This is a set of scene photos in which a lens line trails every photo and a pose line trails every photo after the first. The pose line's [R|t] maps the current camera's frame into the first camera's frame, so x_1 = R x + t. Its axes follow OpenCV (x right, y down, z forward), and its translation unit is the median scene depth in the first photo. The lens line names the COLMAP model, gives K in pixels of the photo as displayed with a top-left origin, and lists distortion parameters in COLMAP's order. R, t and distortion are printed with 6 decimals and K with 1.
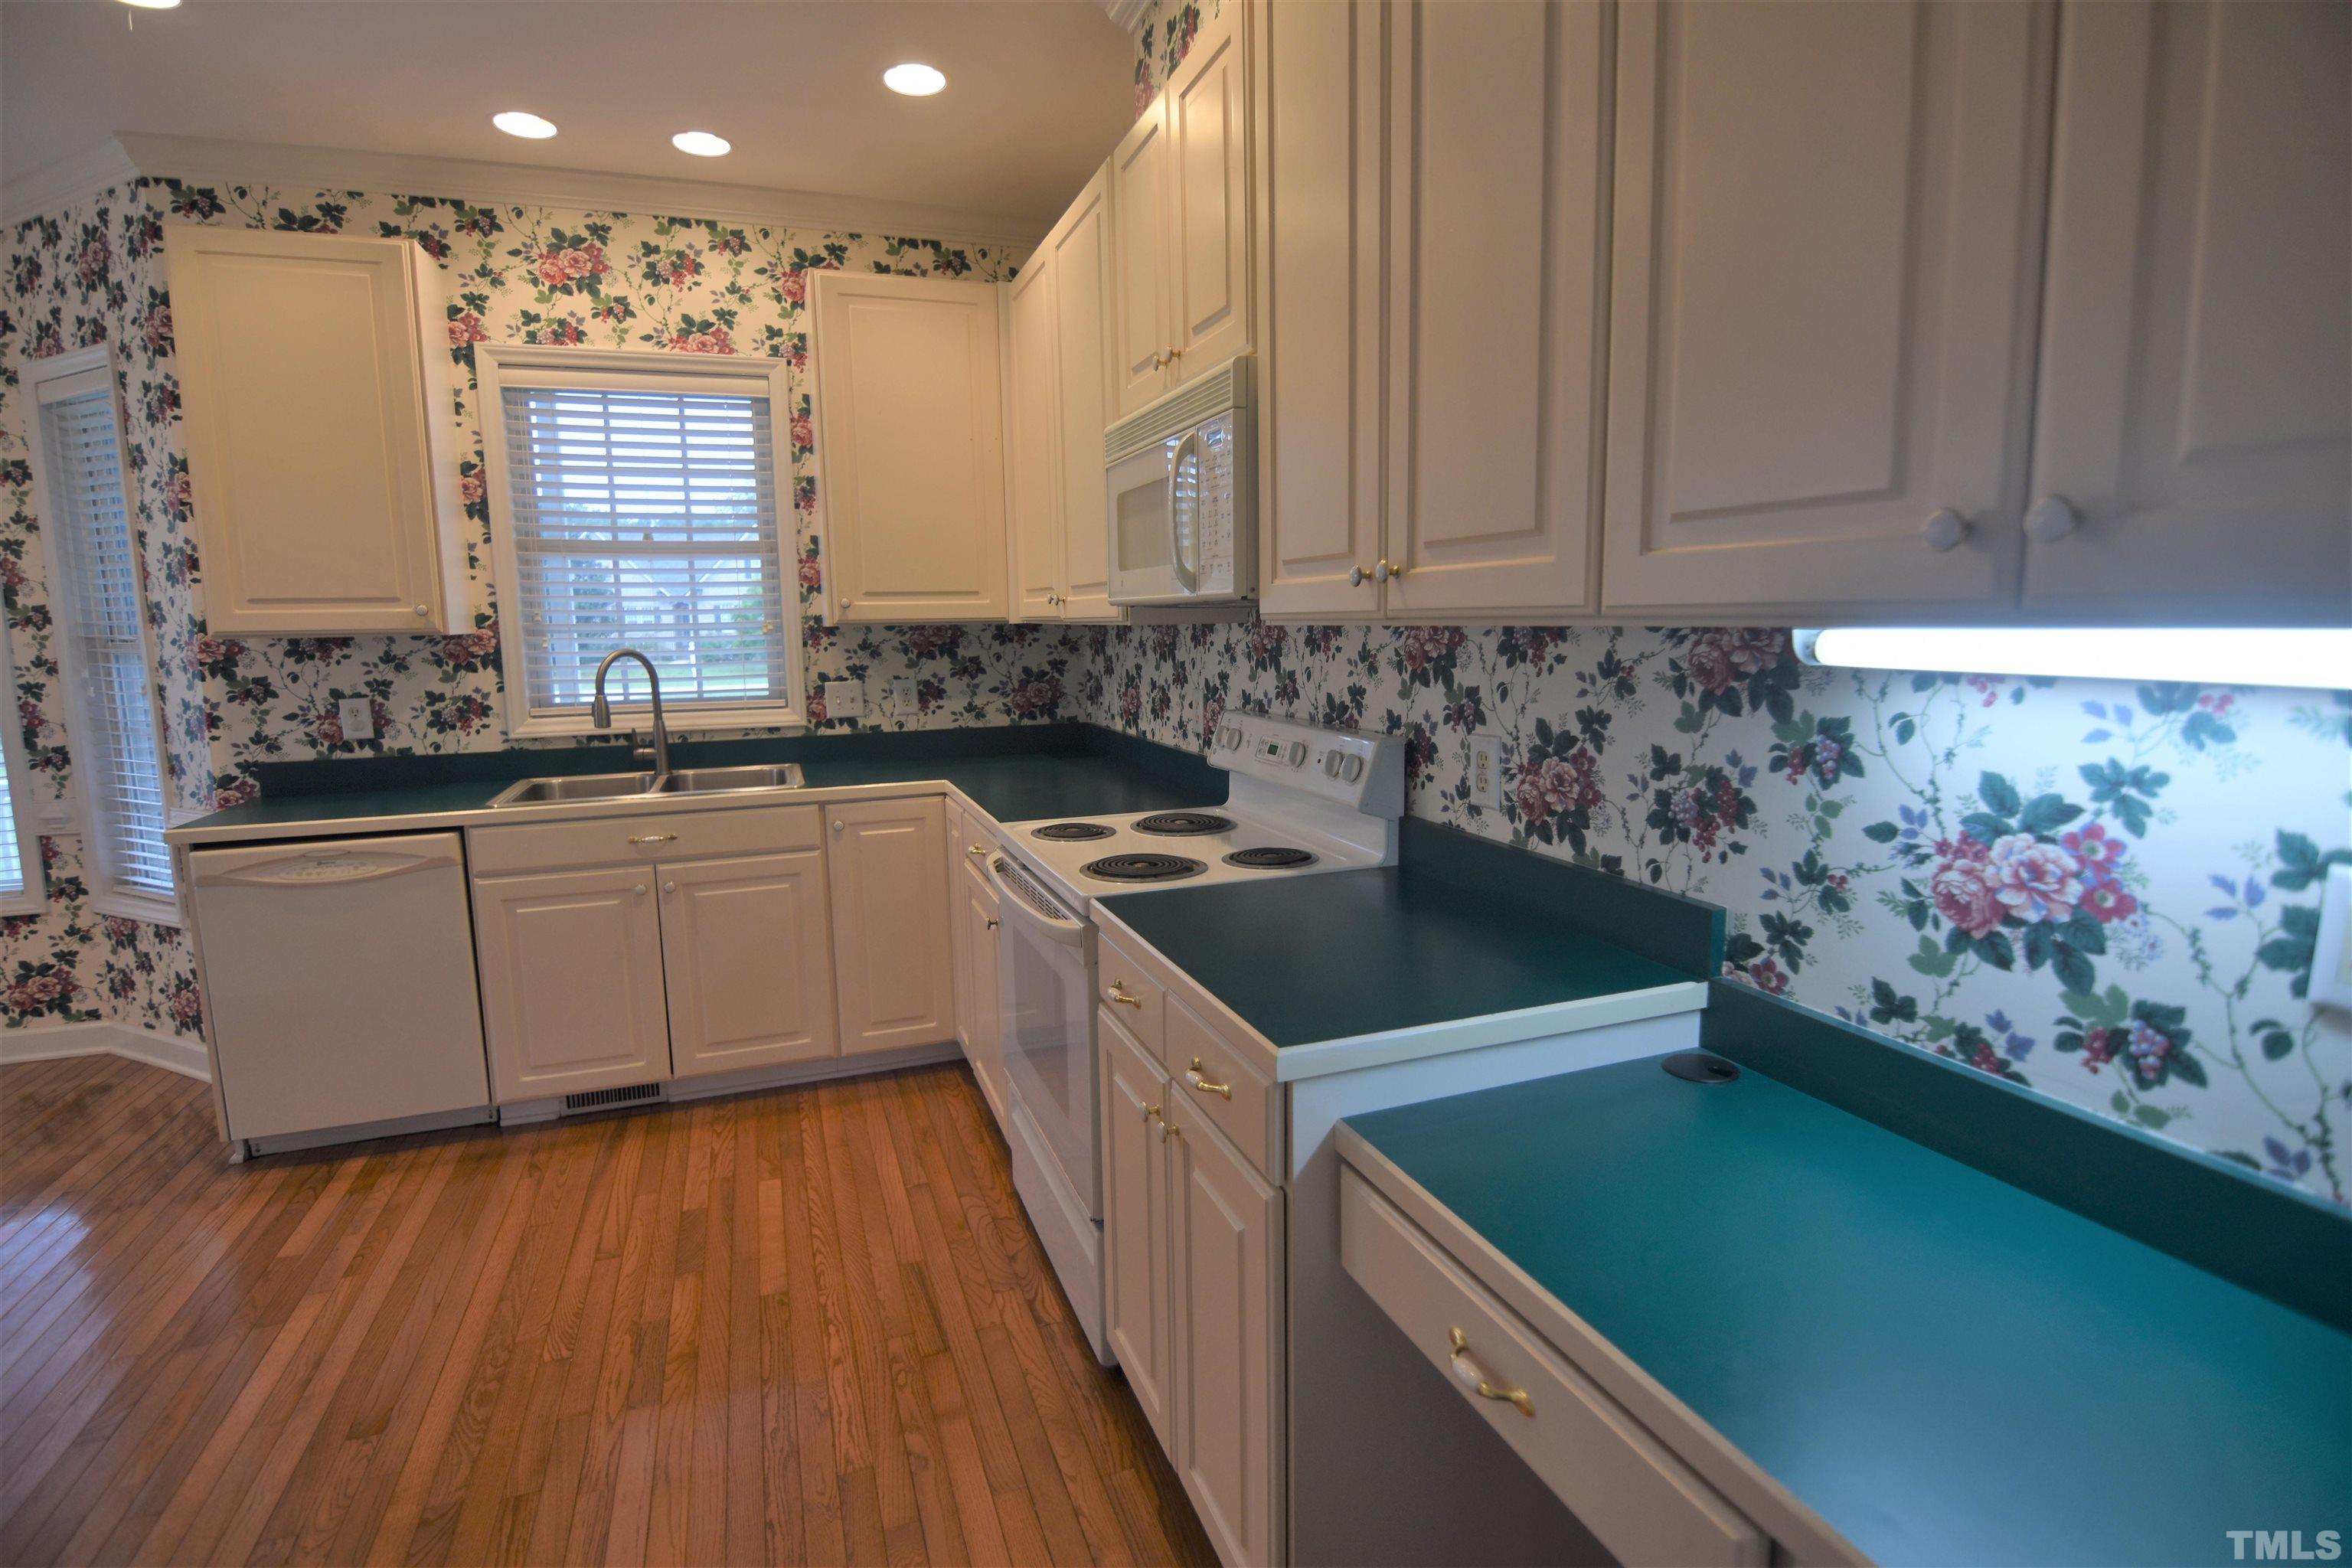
lens RADIAL K [[1153.2, 0, 1182.2], [0, 1153.2, 770.1], [0, 0, 1]] dist [-0.009161, -0.009043]
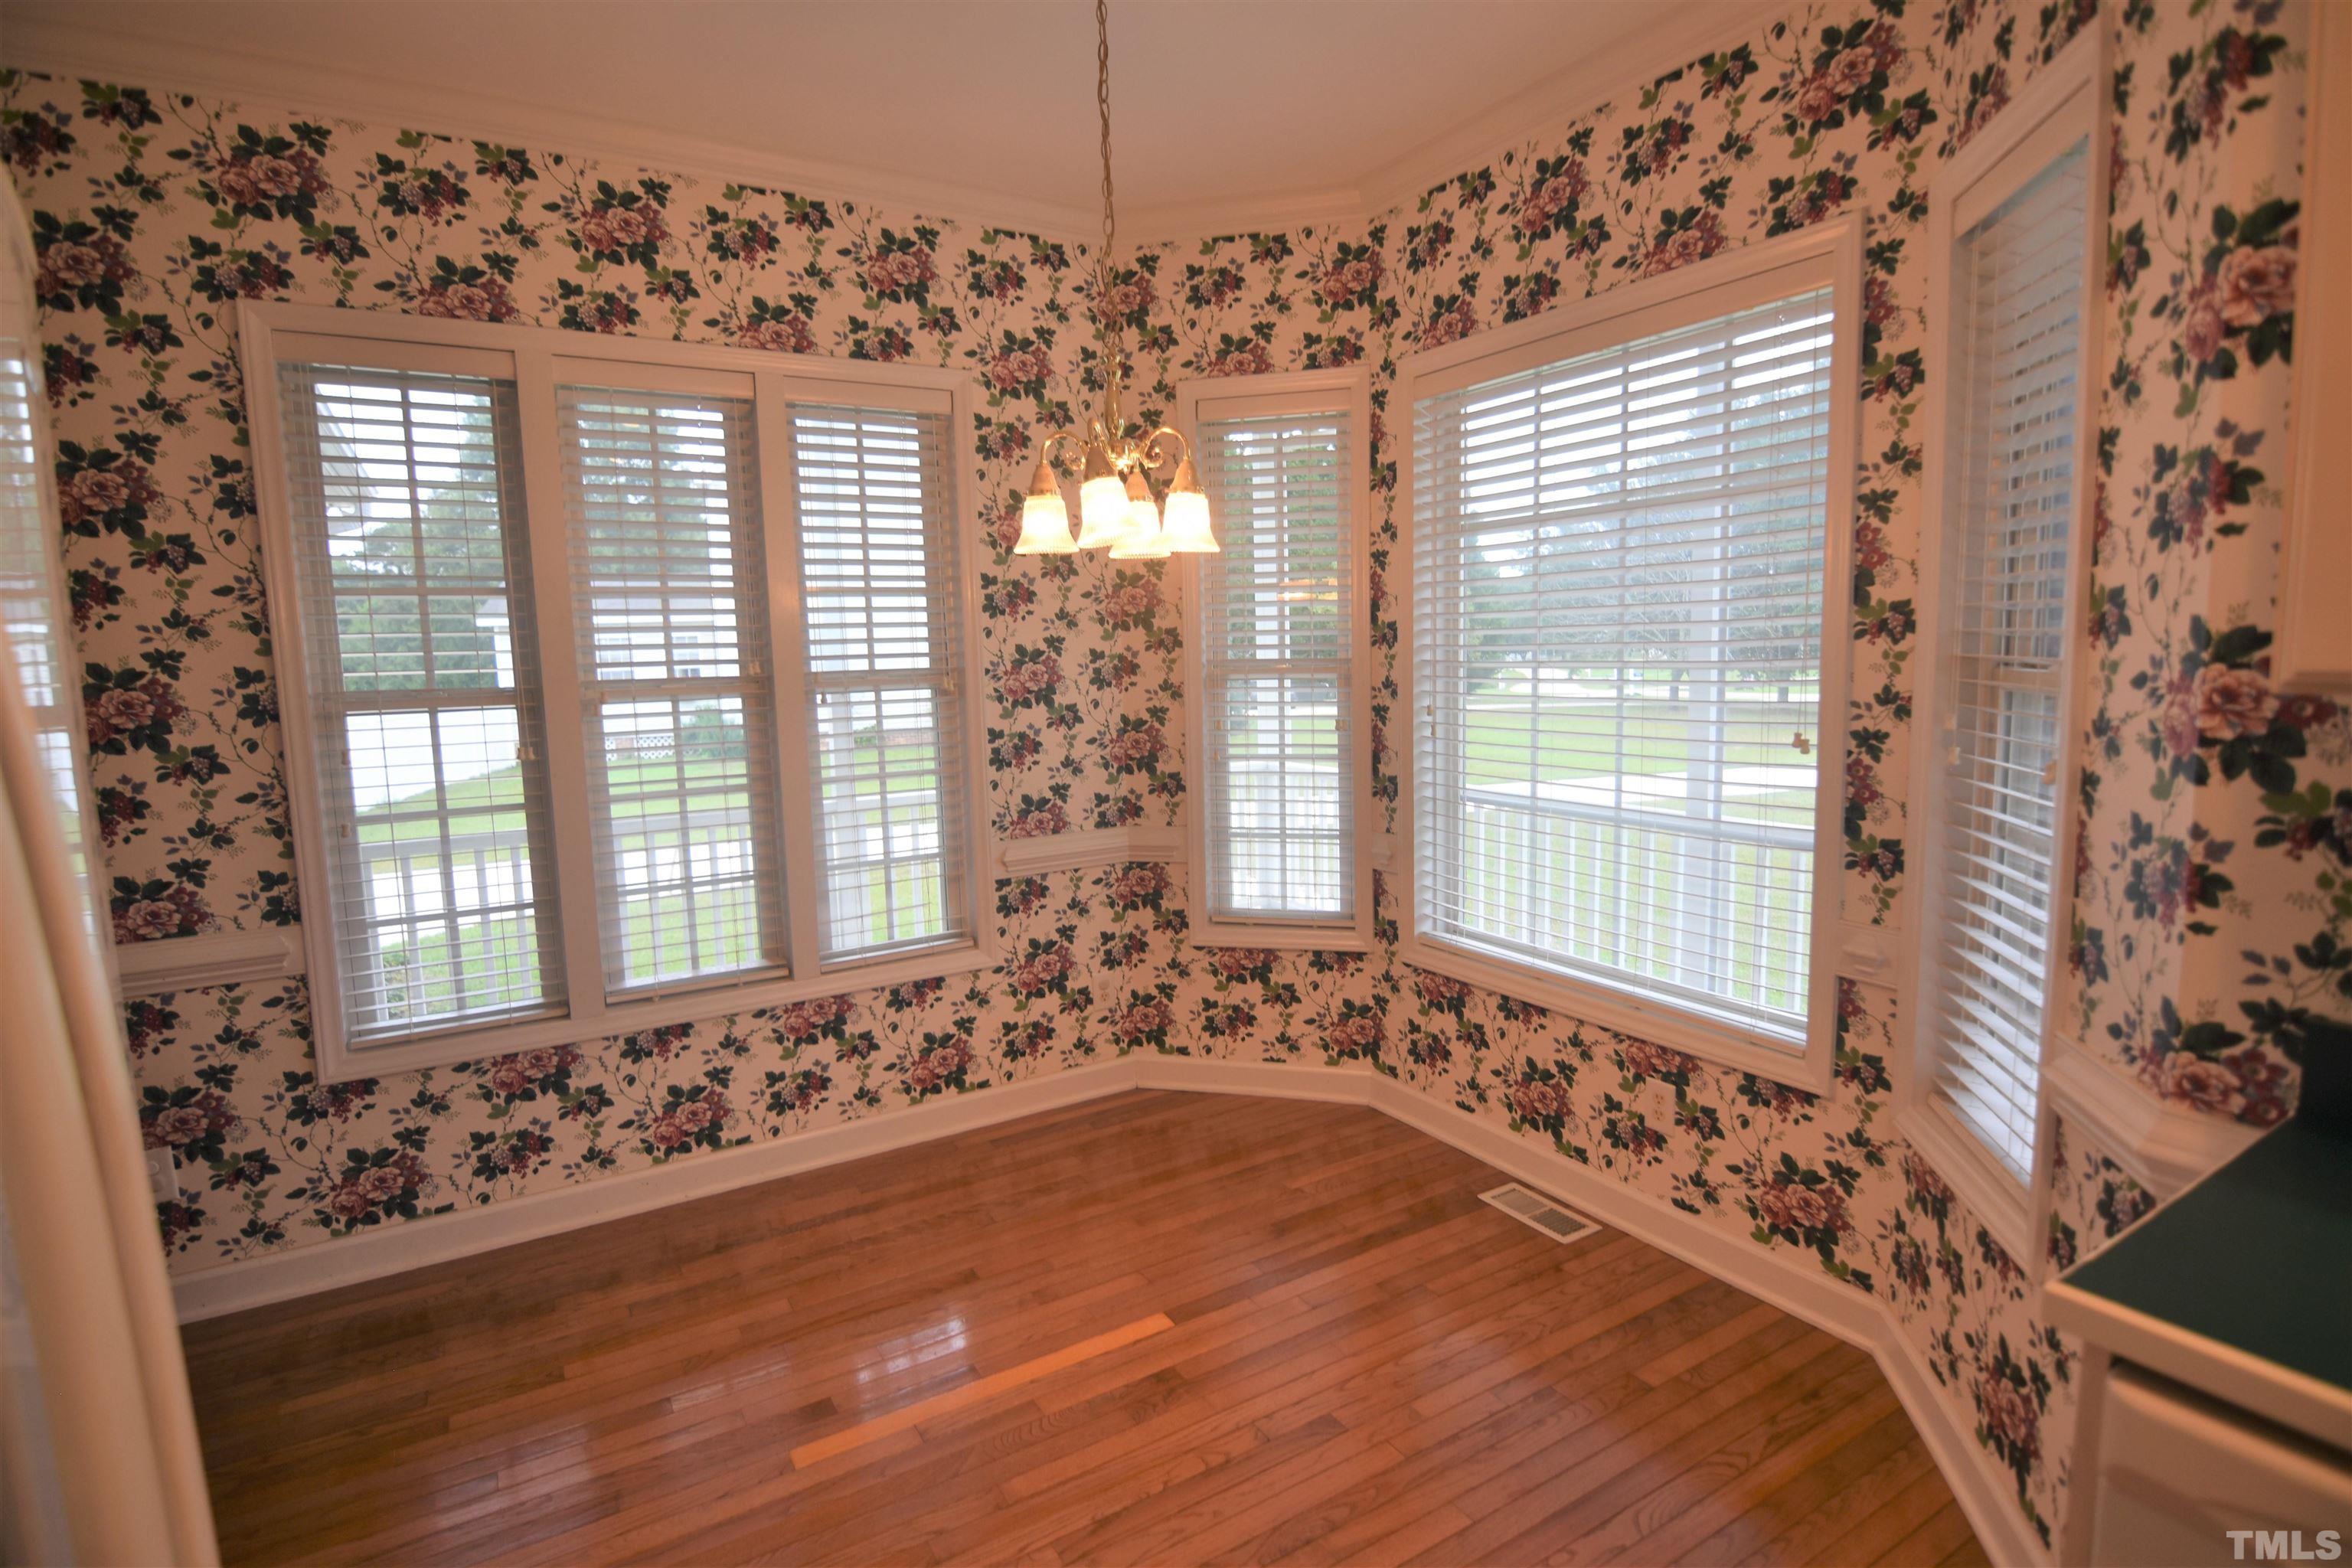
lens RADIAL K [[1153.2, 0, 1133.7], [0, 1153.2, 784.4], [0, 0, 1]] dist [-0.009161, -0.009043]
pose [[0.160022, 0.129087, -0.978637, -0.498728], [-0.103720, 0.988123, 0.113378, -0.079019], [0.981649, 0.083361, 0.171511, 0.532860]]
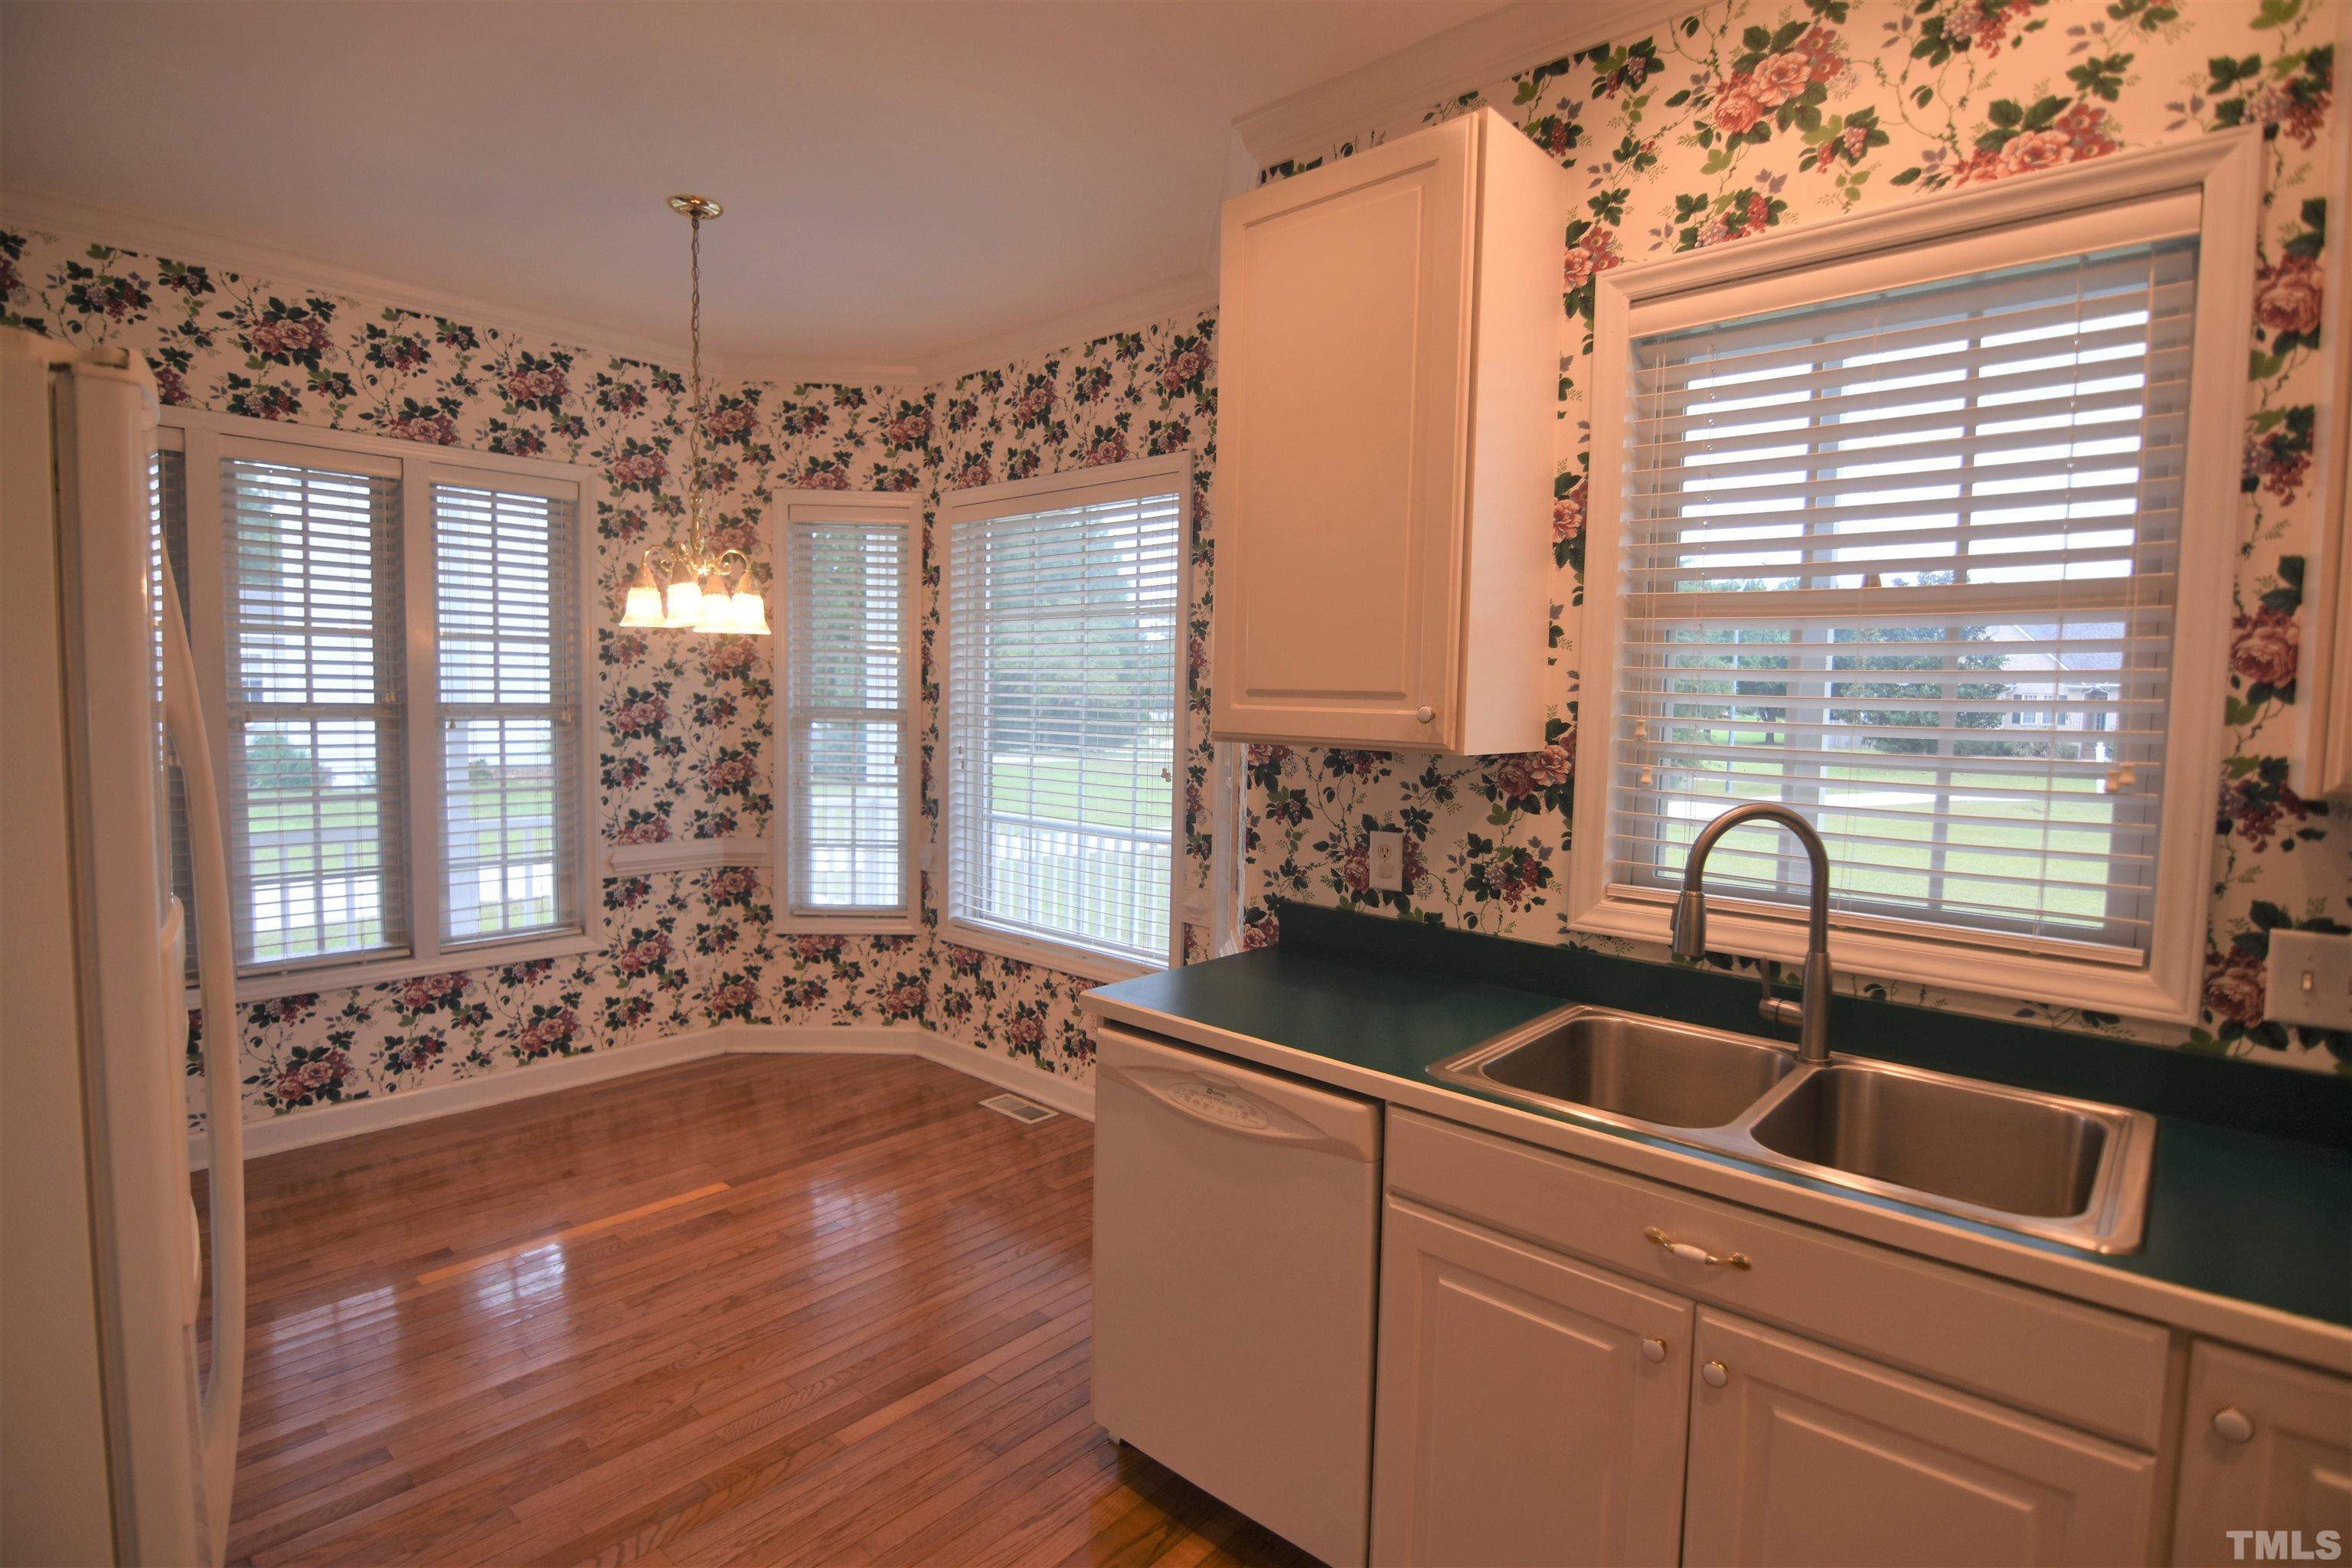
lens RADIAL K [[1153.2, 0, 1162.8], [0, 1153.2, 771.9], [0, 0, 1]] dist [-0.009161, -0.009043]
pose [[0.457627, 0.084243, -0.885144, -0.161749], [-0.142489, 0.989584, 0.020515, -0.091390], [0.877653, 0.116735, 0.464864, 0.534136]]
